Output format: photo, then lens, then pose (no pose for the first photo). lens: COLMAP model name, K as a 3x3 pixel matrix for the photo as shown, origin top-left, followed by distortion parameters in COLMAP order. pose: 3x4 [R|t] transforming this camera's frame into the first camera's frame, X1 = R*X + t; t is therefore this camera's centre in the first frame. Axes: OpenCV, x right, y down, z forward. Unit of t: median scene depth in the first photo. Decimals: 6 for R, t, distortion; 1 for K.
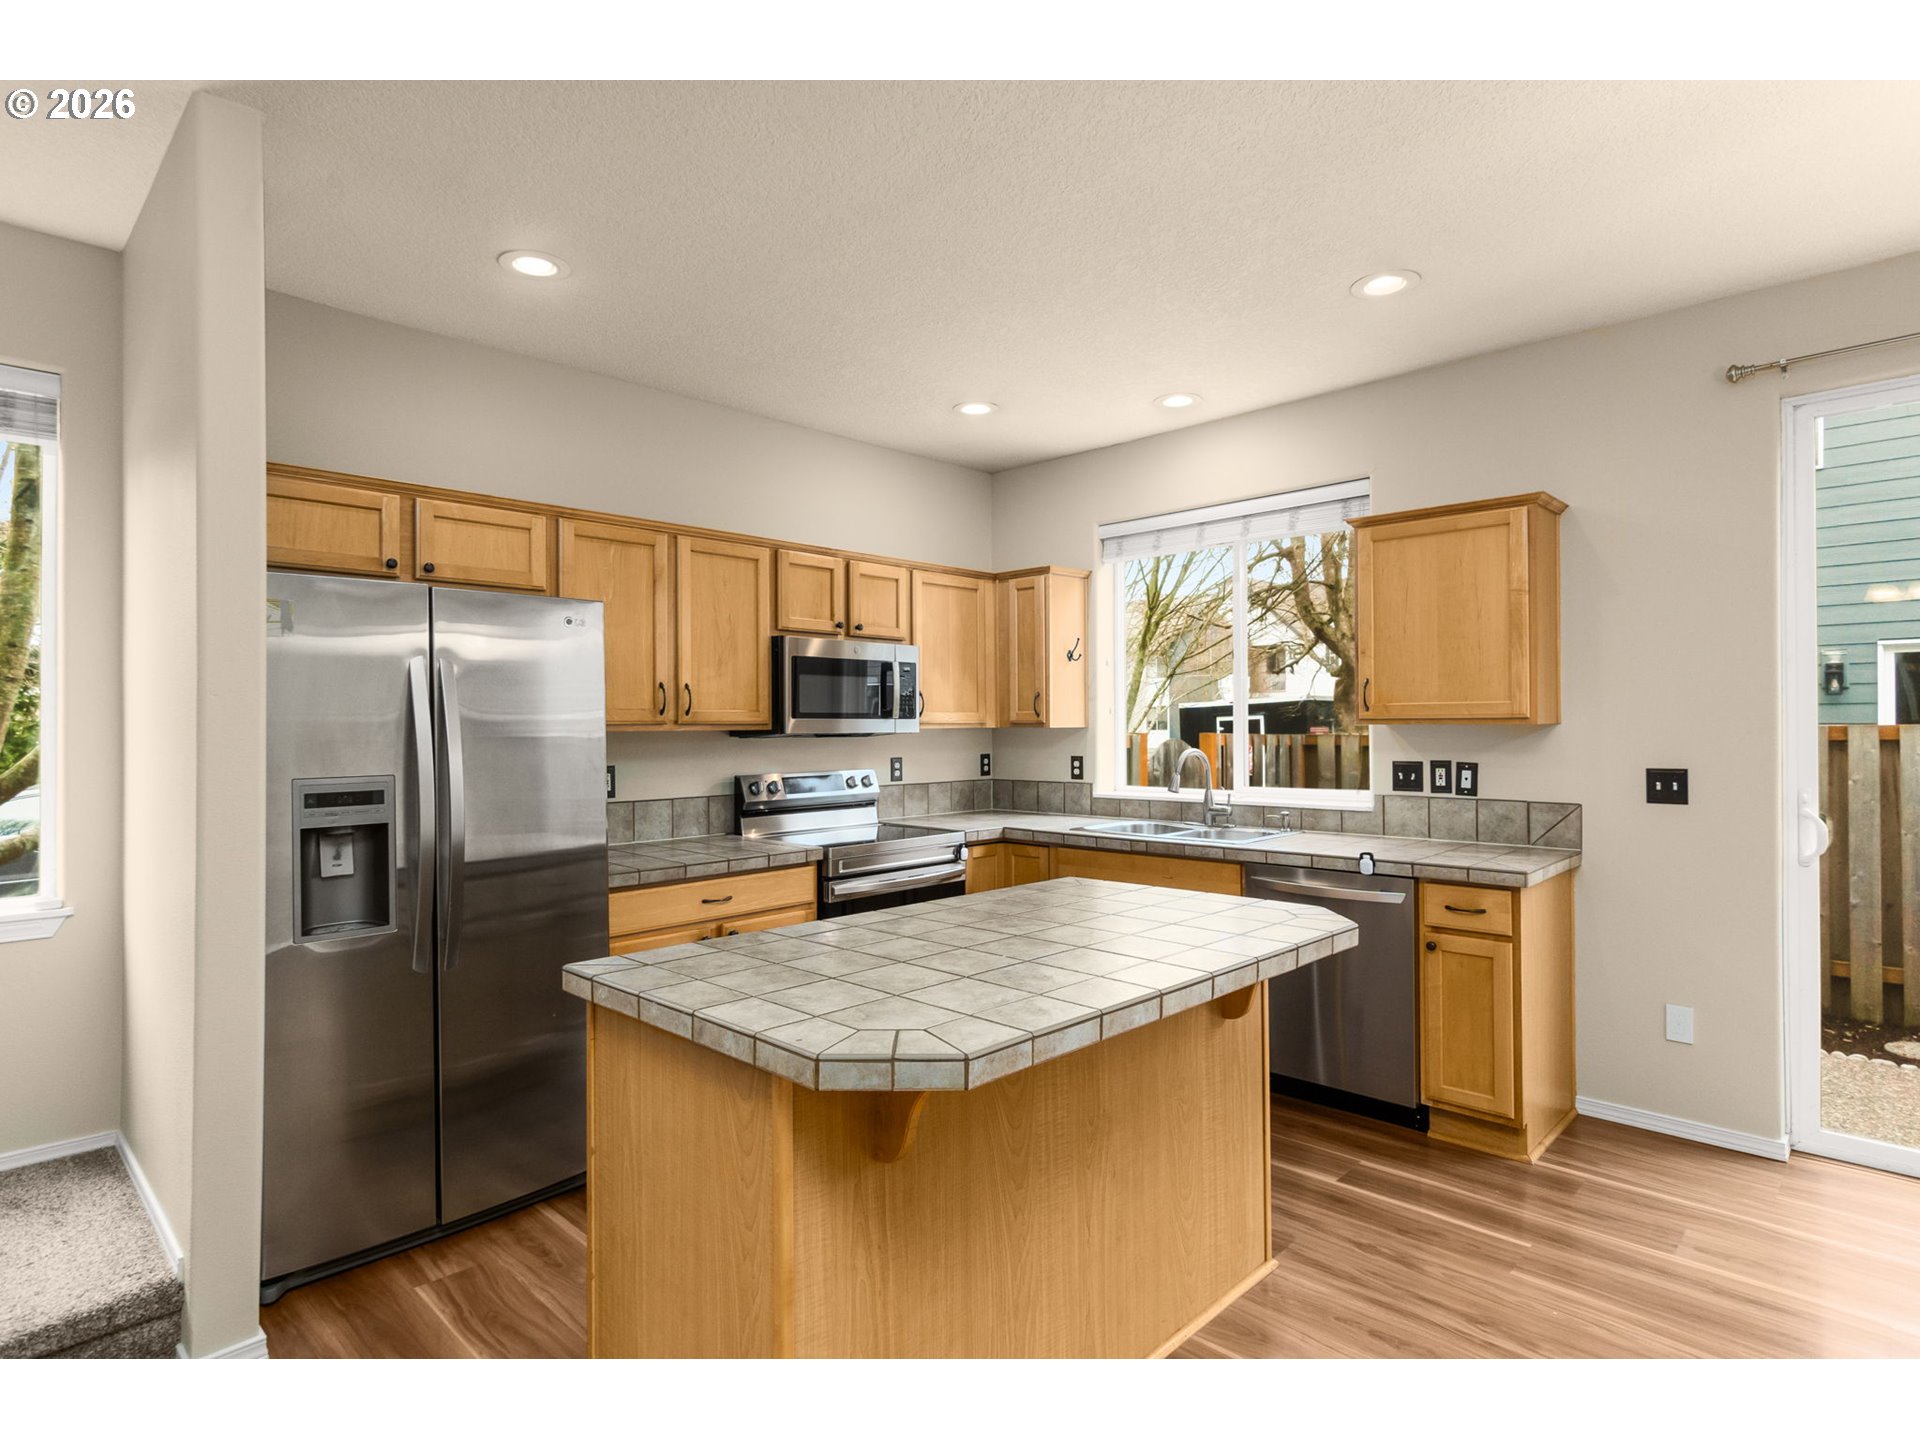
lens RADIAL K [[1005.6, 0, 946.8], [0, 1005.6, 718.0], [0, 0, 1]] dist [0.001760, 0.000267]
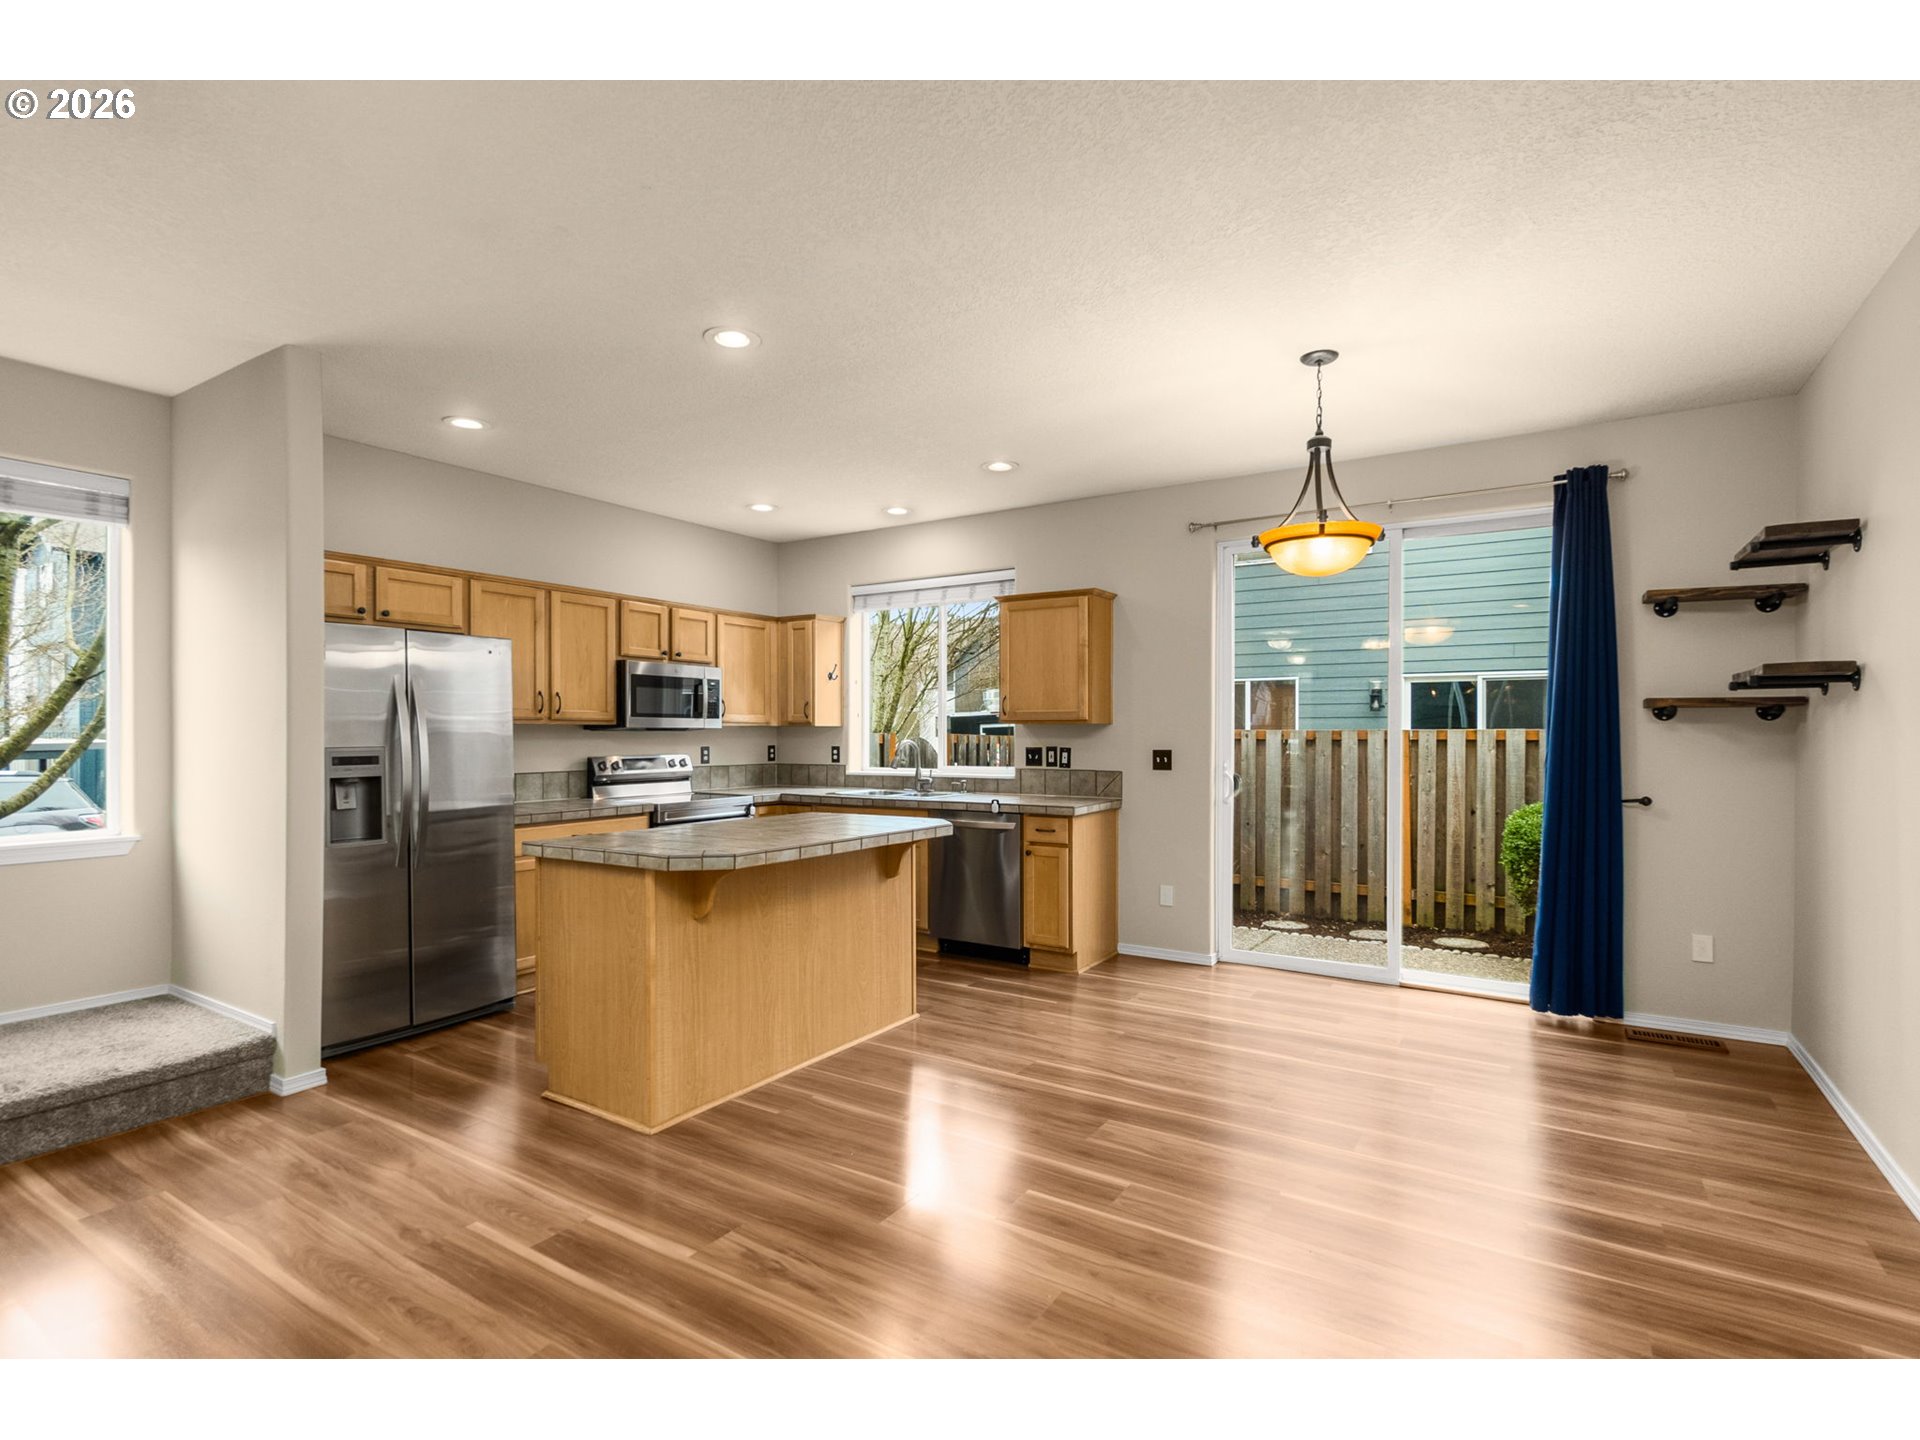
lens RADIAL K [[931.1, 0, 949.1], [0, 931.1, 739.6], [0, 0, 1]] dist [0.001257, -0.003038]
pose [[0.979038, 0.004839, 0.203622, 0.023869], [-0.007618, 0.999888, 0.012863, 0.013068], [-0.203537, -0.014145, 0.978965, -0.444801]]
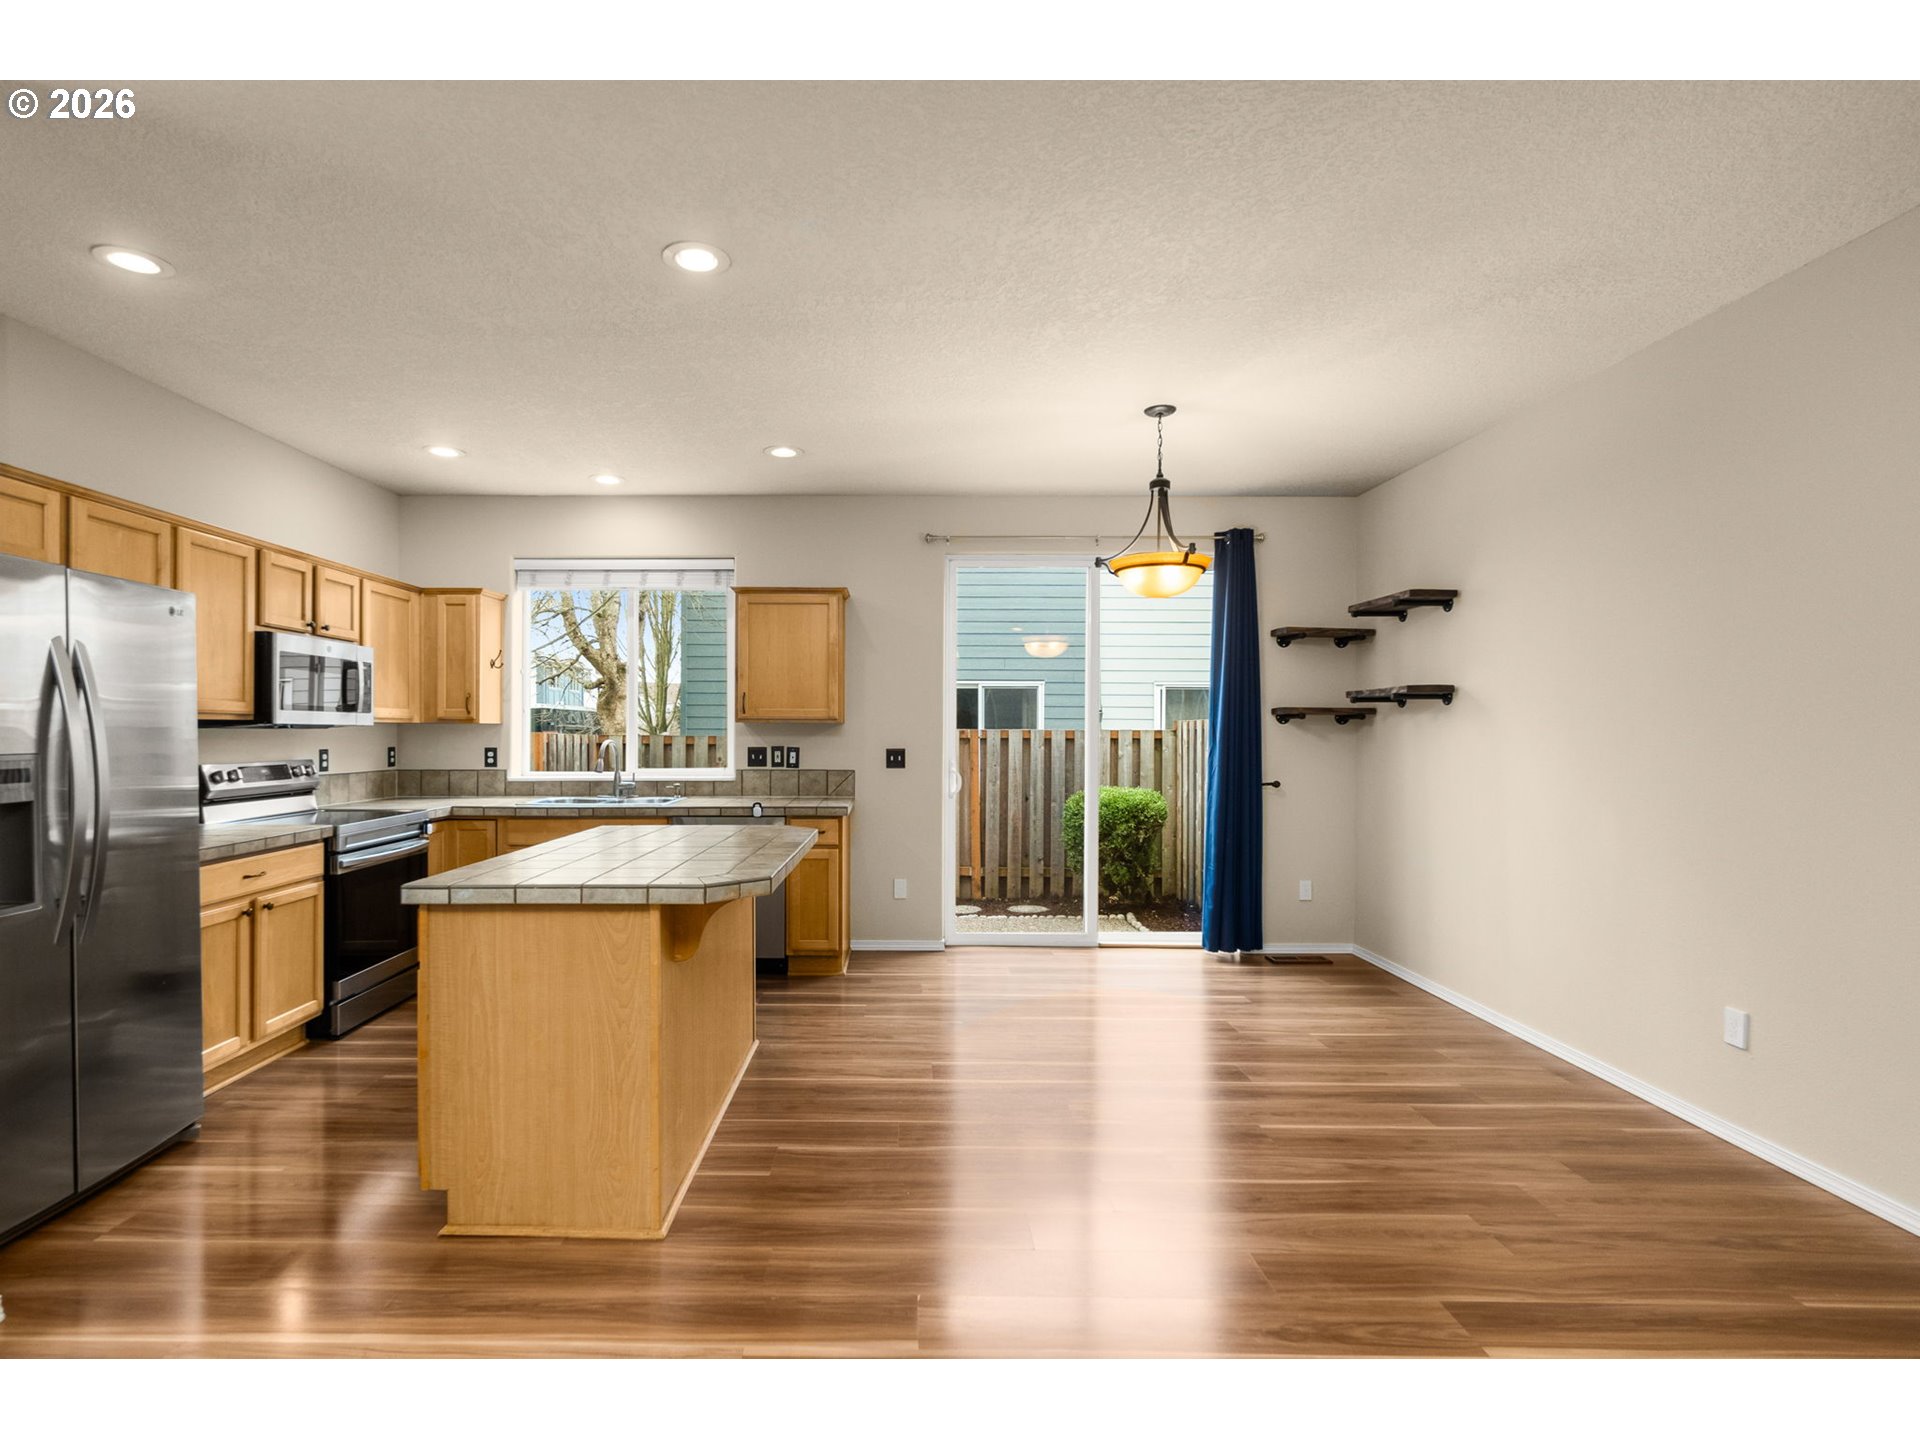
lens RADIAL K [[931.1, 0, 896.7], [0, 931.1, 731.0], [0, 0, 1]] dist [0.001257, -0.003038]
pose [[0.718962, 0.008002, 0.695003, -0.394639], [-0.011193, 0.999937, 0.000066, 0.016743], [-0.694959, -0.007827, 0.719006, -0.178599]]
